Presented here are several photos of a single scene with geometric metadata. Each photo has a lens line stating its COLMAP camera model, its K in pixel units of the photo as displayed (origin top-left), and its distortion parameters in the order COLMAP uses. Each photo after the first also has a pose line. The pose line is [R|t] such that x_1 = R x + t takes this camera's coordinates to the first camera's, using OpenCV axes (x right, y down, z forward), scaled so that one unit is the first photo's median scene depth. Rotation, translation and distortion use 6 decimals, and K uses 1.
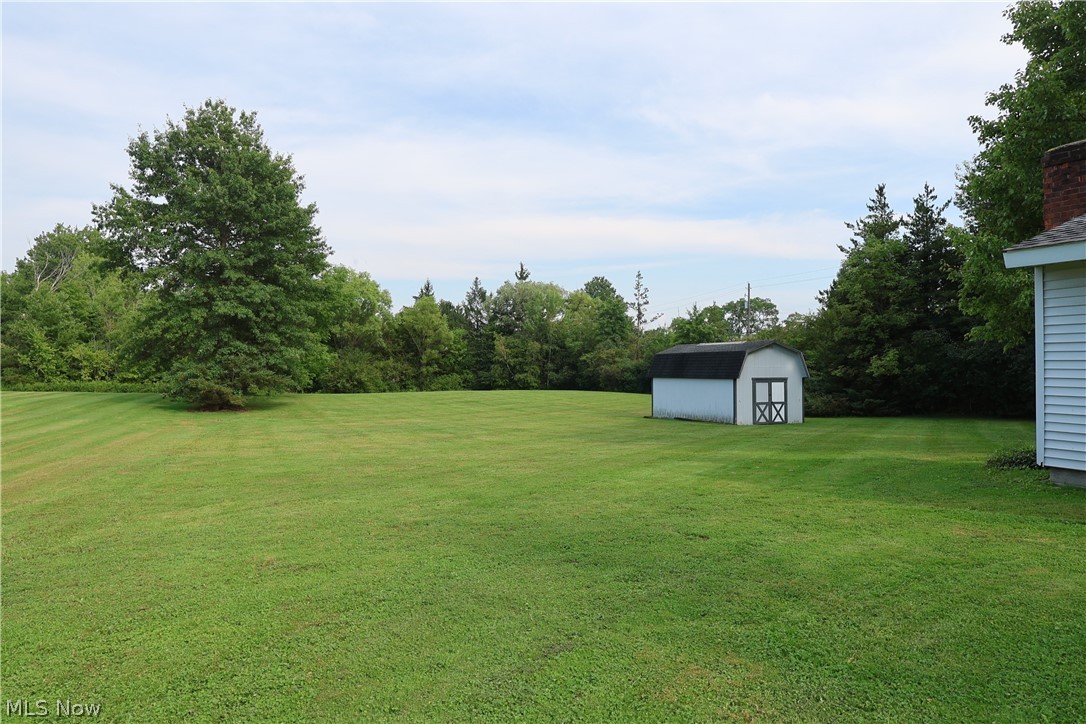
lens RADIAL K [[707.4, 0, 541.1], [0, 707.4, 365.9], [0, 0, 1]] dist [0.001169, 0.001705]
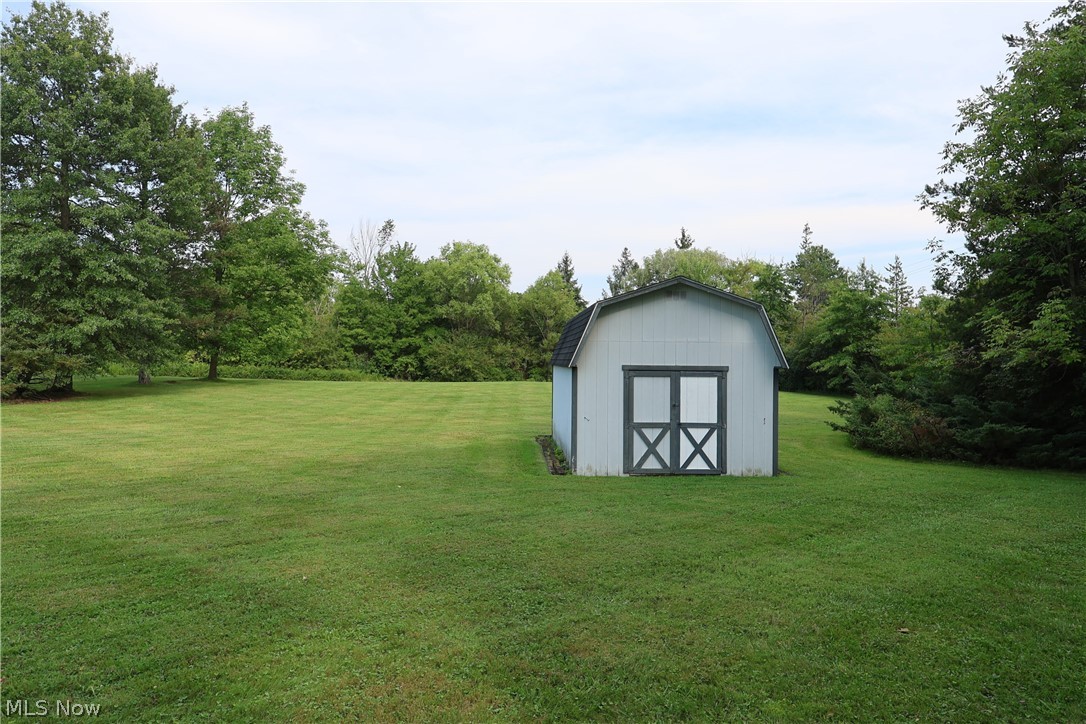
lens RADIAL K [[707.4, 0, 539.2], [0, 707.4, 357.7], [0, 0, 1]] dist [0.001169, 0.001705]
pose [[0.928733, 0.010401, -0.370604, 0.320743], [-0.009613, 0.999946, 0.003975, 0.008481], [0.370625, -0.000129, 0.928783, 0.453410]]
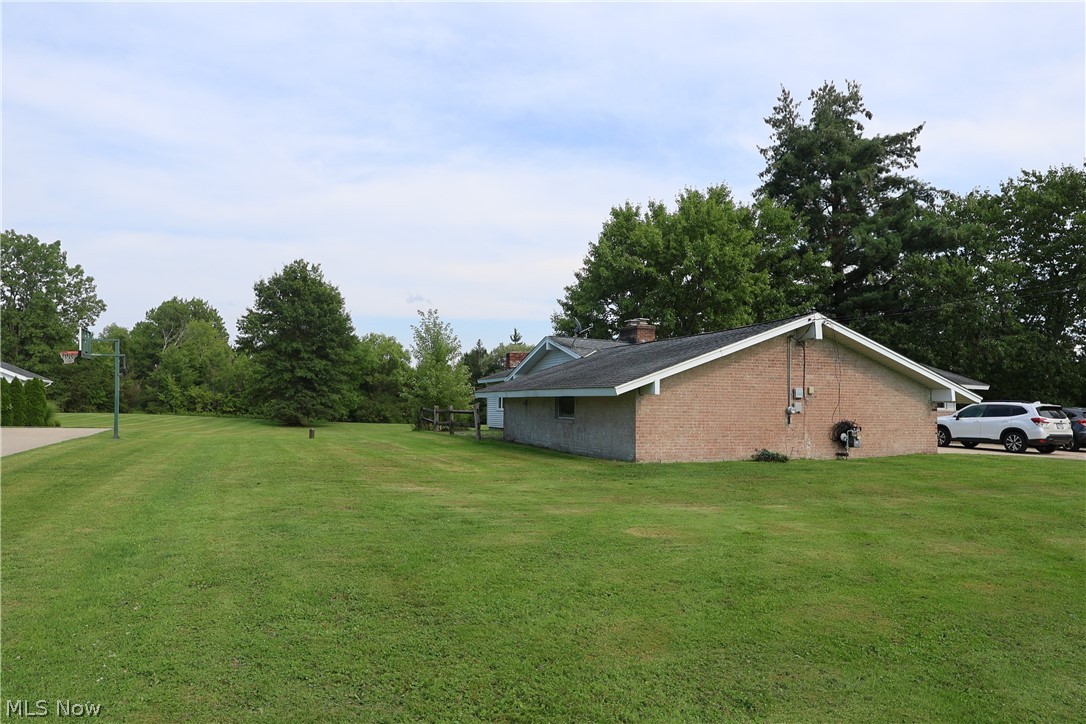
lens RADIAL K [[753.4, 0, 543.3], [0, 753.4, 362.7], [0, 0, 1]] dist [0.008508, 0.002139]
pose [[0.996616, 0.015864, -0.080653, 0.349495], [-0.020998, 0.997779, -0.063209, 0.006083], [0.079471, 0.064688, 0.994736, -0.919467]]
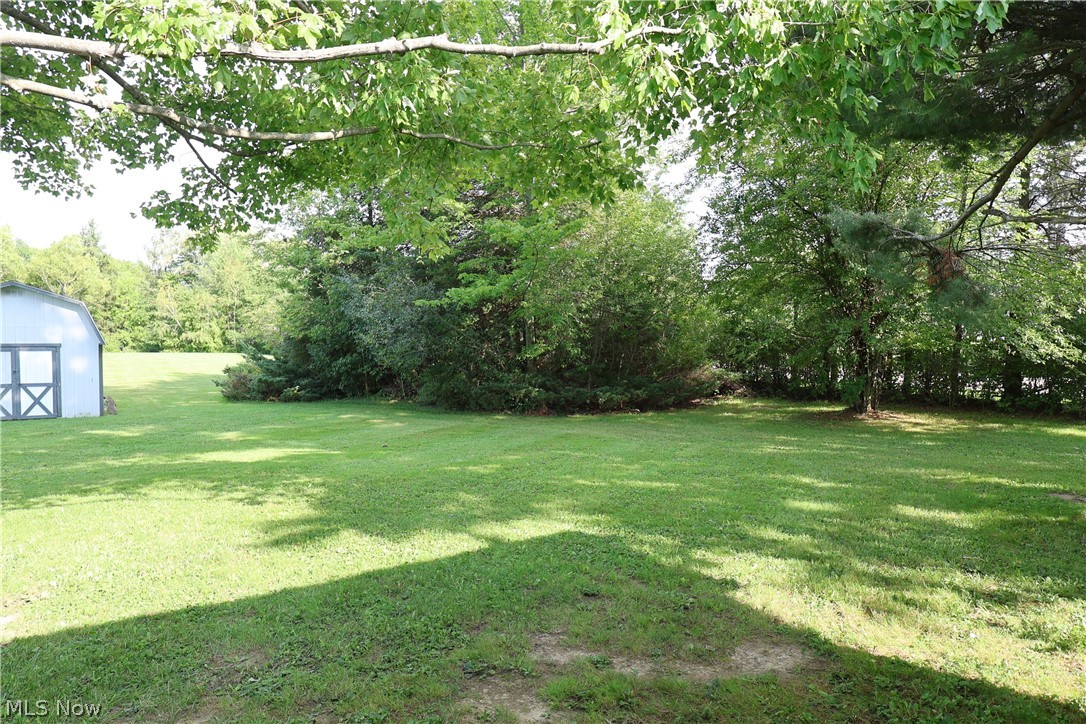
lens RADIAL K [[707.4, 0, 539.8], [0, 707.4, 363.9], [0, 0, 1]] dist [0.001169, 0.001705]
pose [[0.986479, 0.008734, 0.163653, 0.527905], [-0.017367, 0.998527, 0.051397, -0.003901], [-0.162963, -0.053544, 0.985178, 0.260271]]
